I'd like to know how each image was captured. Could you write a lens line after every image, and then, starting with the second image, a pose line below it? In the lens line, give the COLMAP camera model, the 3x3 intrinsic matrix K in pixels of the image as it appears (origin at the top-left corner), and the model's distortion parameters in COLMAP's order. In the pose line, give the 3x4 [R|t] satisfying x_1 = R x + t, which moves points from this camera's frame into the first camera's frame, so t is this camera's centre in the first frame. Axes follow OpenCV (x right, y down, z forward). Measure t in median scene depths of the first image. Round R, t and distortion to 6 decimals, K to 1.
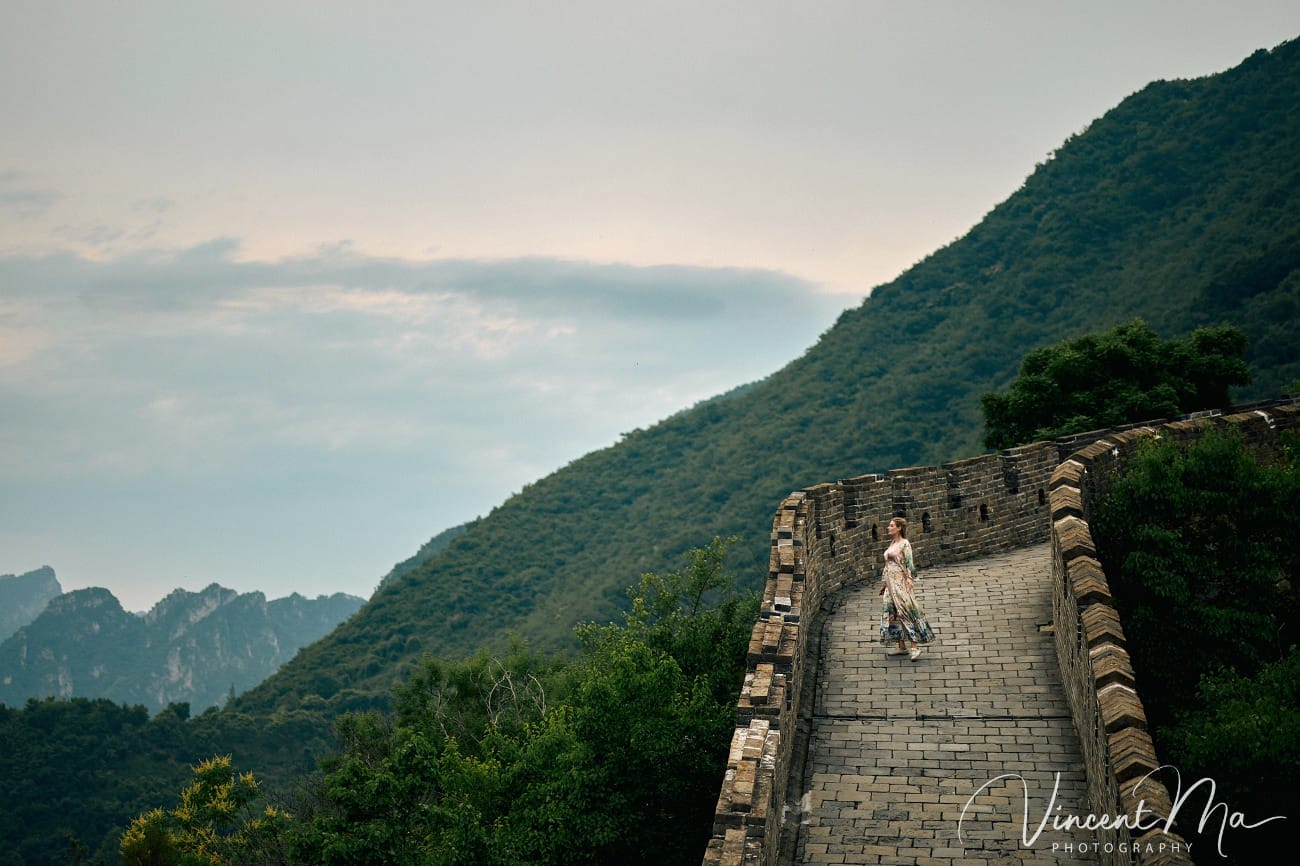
lens RADIAL K [[3386.6, 0, 550.6], [0, 3386.6, 433.2], [0, 0, 1]] dist [0.060768, 0.187233]
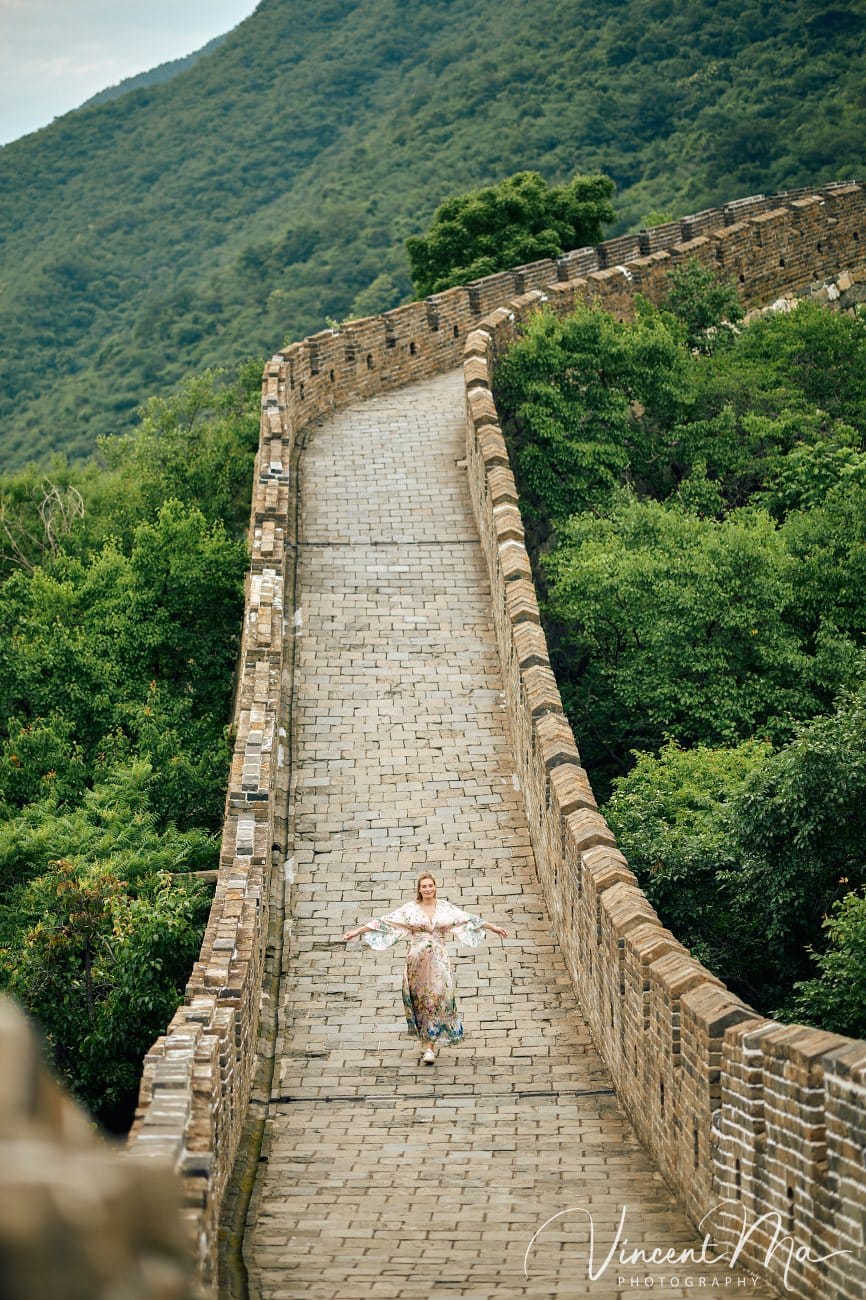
lens RADIAL K [[3386.6, 0, 433.0], [0, 3386.6, 650.0], [0, 0, 1]] dist [0.060768, 0.187233]
pose [[0.989950, -0.026361, 0.138940, -0.055929], [0.000683, 0.983353, 0.181703, -0.114164], [-0.141417, -0.179782, 0.973488, -0.335031]]
